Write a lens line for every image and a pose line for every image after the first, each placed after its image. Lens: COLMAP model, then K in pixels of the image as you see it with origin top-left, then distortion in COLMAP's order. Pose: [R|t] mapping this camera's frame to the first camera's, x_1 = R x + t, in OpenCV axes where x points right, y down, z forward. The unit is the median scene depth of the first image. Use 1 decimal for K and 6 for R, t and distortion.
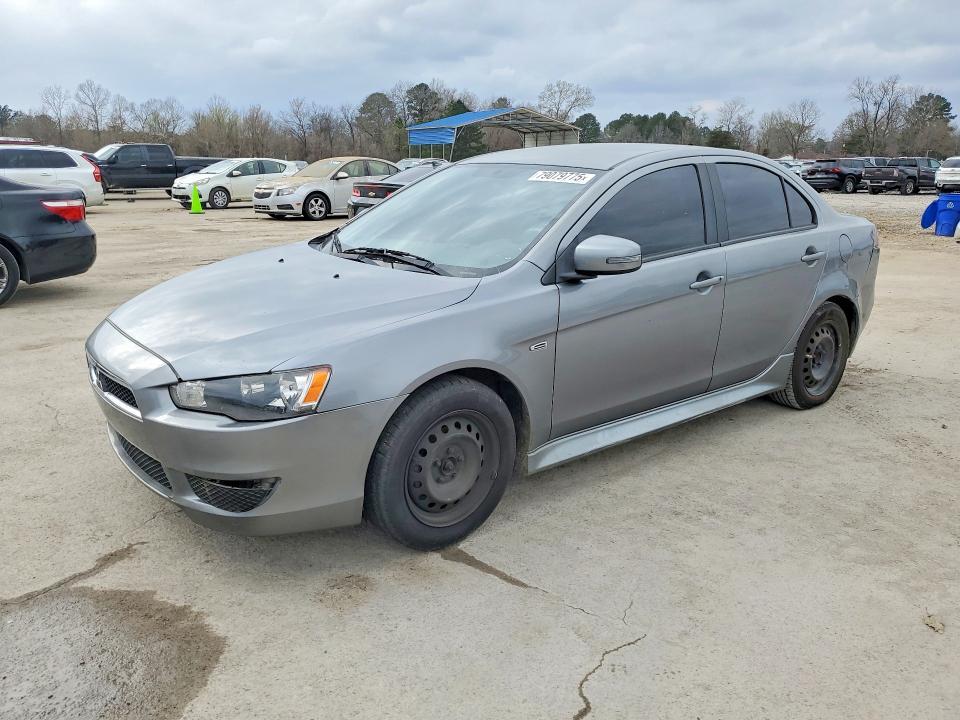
lens RADIAL K [[753.6, 0, 486.1], [0, 753.6, 360.2], [0, 0, 1]] dist [0.032277, -0.007378]
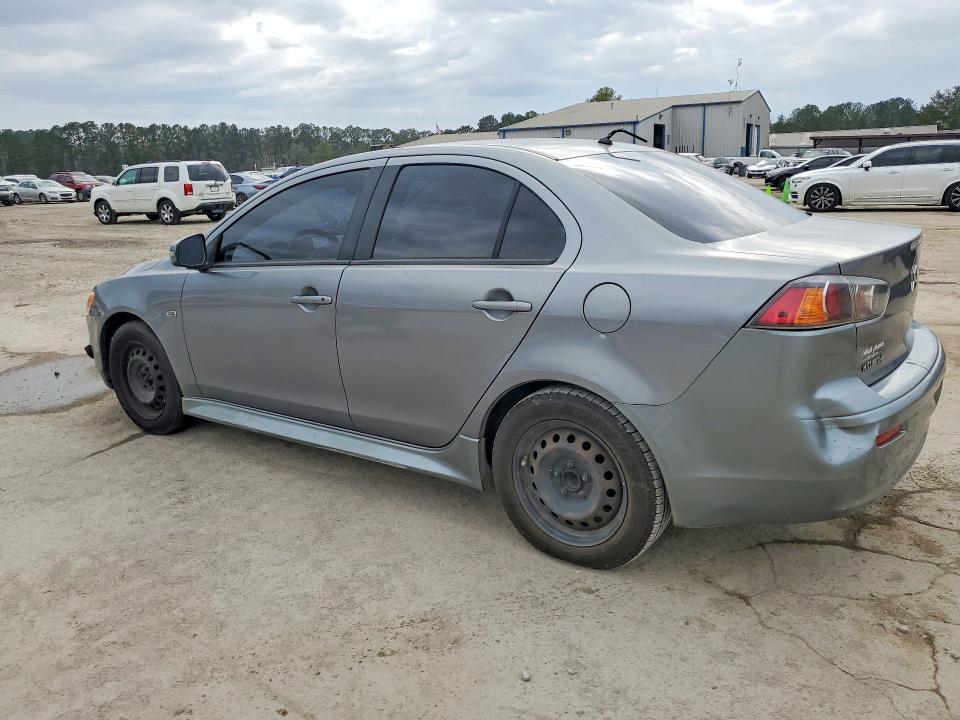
lens RADIAL K [[776.4, 0, 480.0], [0, 776.4, 360.0], [0, 0, 1]] dist [0.051903, 0.001944]
pose [[0.225624, 0.222257, -0.948523, 1.163445], [-0.194187, 0.964351, 0.179774, -0.228057], [0.954665, 0.143629, 0.260740, 0.899421]]
